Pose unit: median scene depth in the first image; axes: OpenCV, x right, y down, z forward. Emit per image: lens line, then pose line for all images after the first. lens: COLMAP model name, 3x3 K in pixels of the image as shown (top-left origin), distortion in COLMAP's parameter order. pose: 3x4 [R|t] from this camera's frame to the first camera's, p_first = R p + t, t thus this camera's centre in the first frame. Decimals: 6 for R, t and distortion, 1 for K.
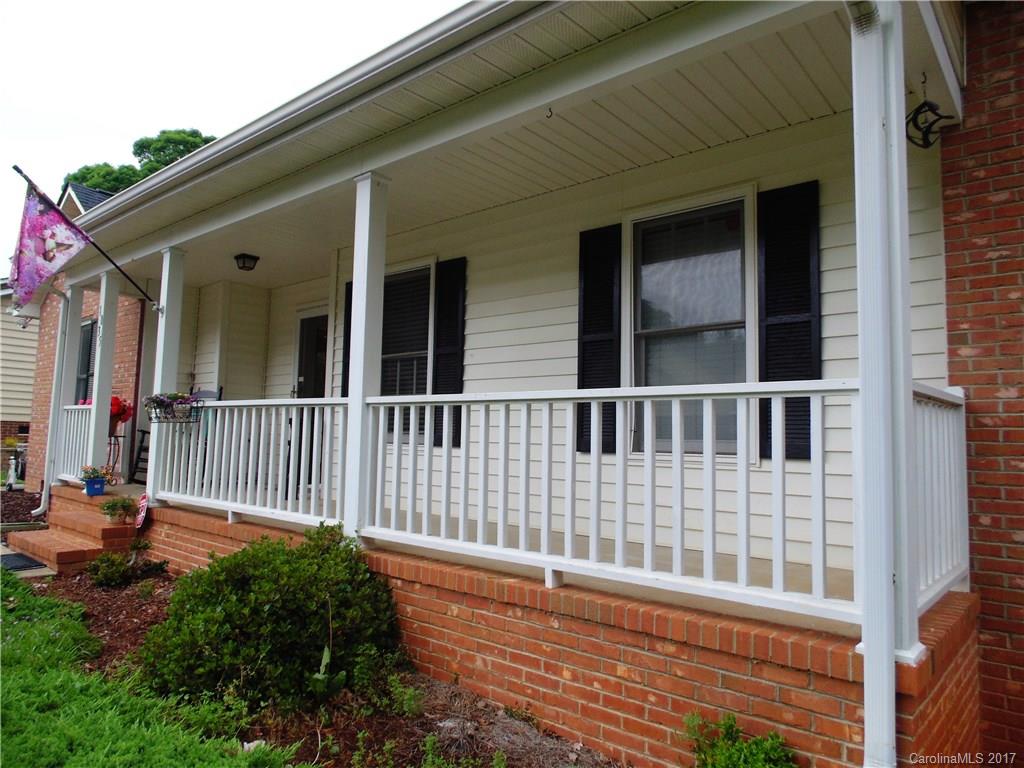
lens RADIAL K [[684.5, 0, 512.0], [0, 684.5, 384.0], [0, 0, 1]] dist [-0.004921, -0.000424]
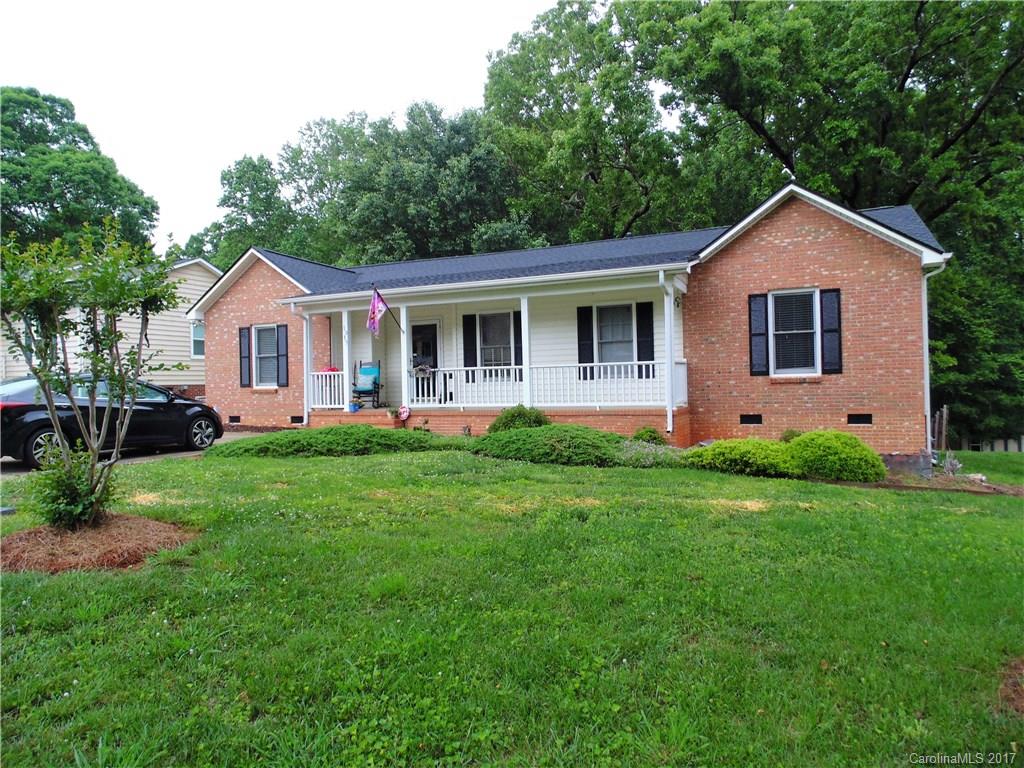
lens RADIAL K [[684.5, 0, 512.0], [0, 684.5, 384.0], [0, 0, 1]] dist [-0.004921, -0.000424]
pose [[0.959356, -0.046760, 0.278299, -1.099594], [0.024053, 0.996137, 0.084454, -0.157977], [-0.281173, -0.074328, 0.956774, -1.944879]]
